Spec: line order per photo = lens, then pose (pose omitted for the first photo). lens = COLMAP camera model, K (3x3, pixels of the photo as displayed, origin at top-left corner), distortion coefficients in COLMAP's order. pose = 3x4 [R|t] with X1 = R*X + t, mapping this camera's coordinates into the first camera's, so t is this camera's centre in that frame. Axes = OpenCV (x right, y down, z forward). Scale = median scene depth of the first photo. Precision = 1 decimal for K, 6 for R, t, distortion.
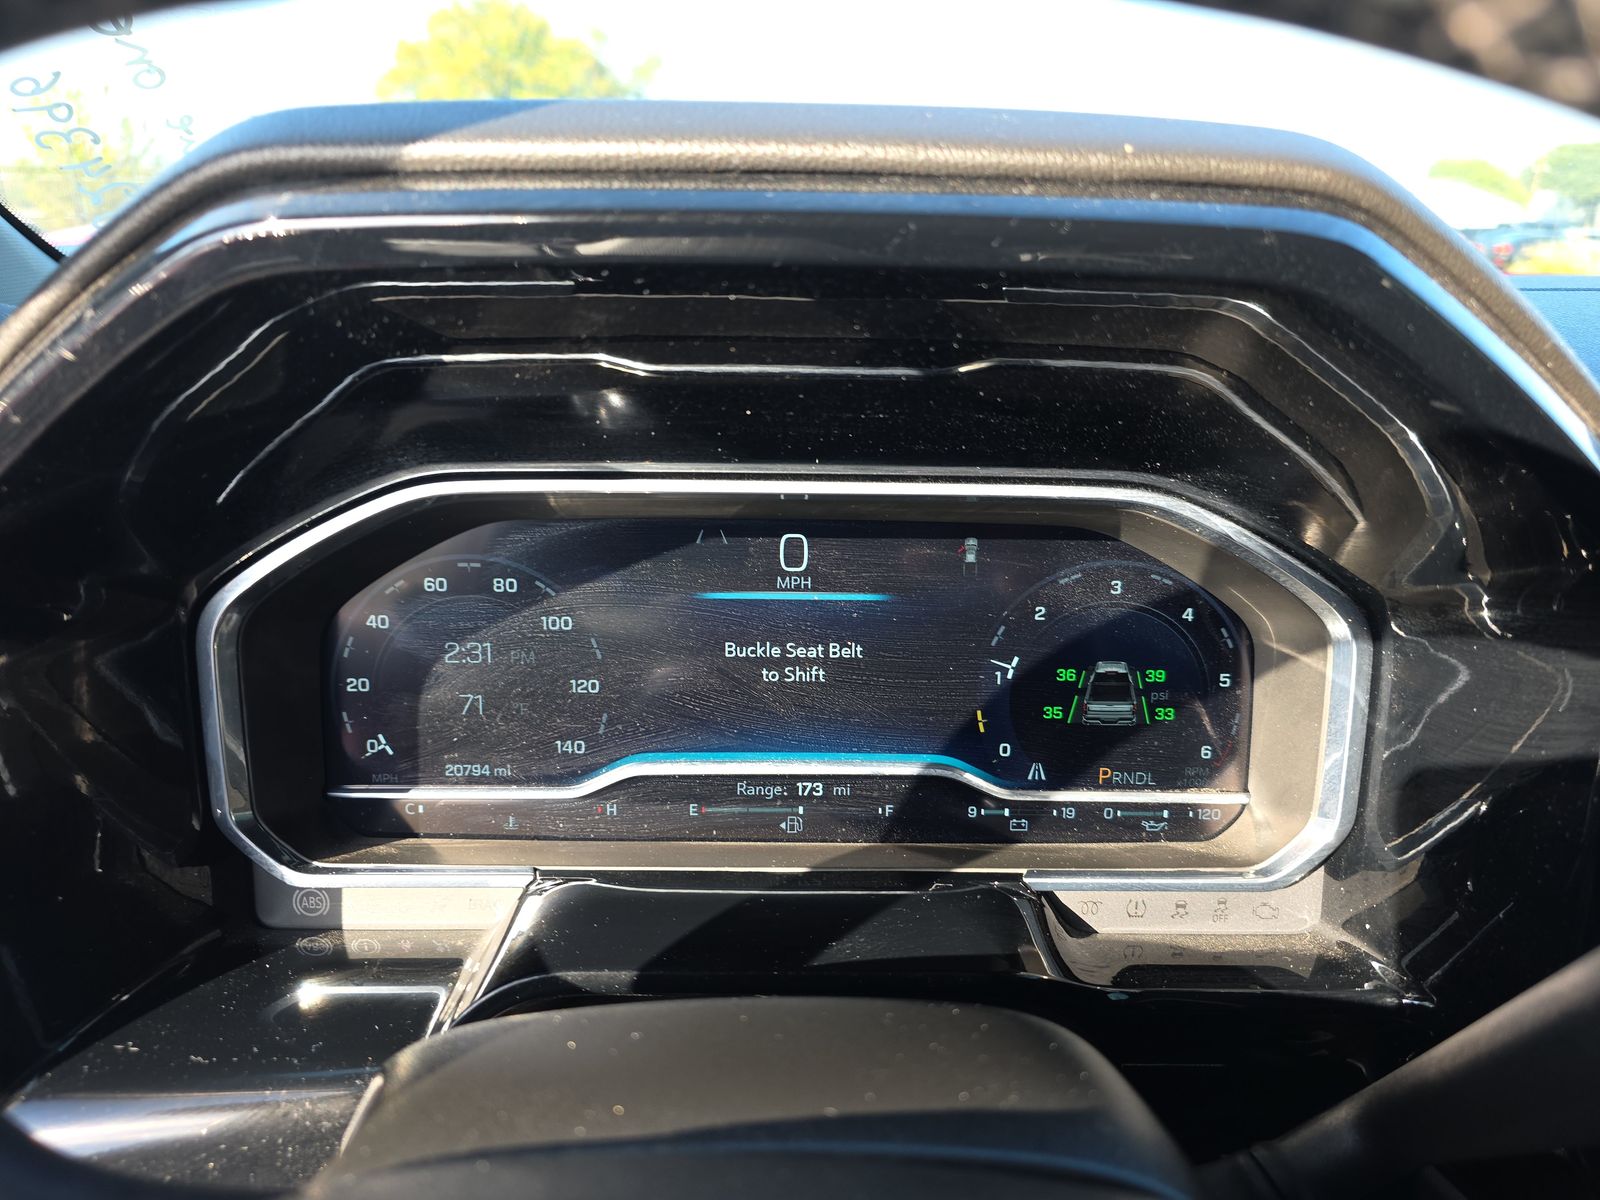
lens RADIAL K [[1058.5, 0, 788.1], [0, 1058.5, 603.9], [0, 0, 1]] dist [0.025404, -0.039828]
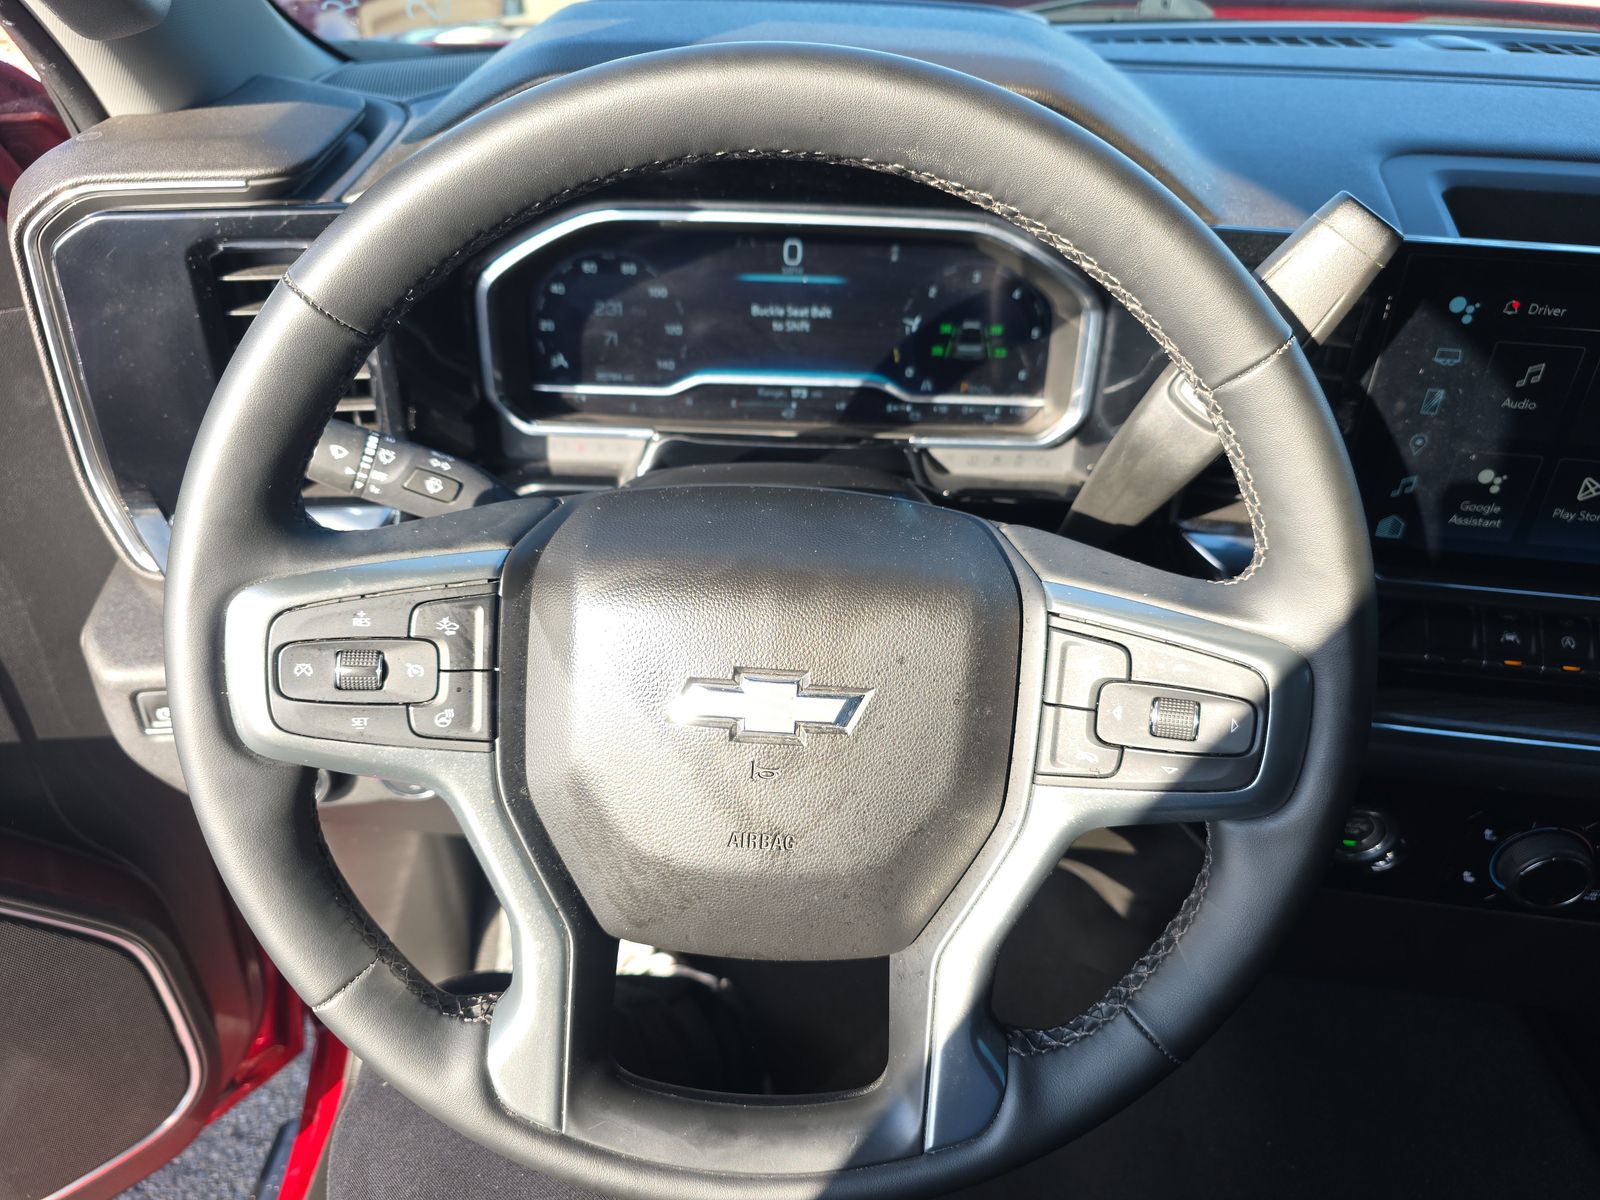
lens RADIAL K [[1058.5, 0, 788.1], [0, 1058.5, 603.9], [0, 0, 1]] dist [0.025404, -0.039828]
pose [[0.999802, 0.019170, 0.005357, -0.000491], [-0.019901, 0.957504, 0.287731, 0.002656], [0.000387, -0.287781, 0.957696, -0.818573]]
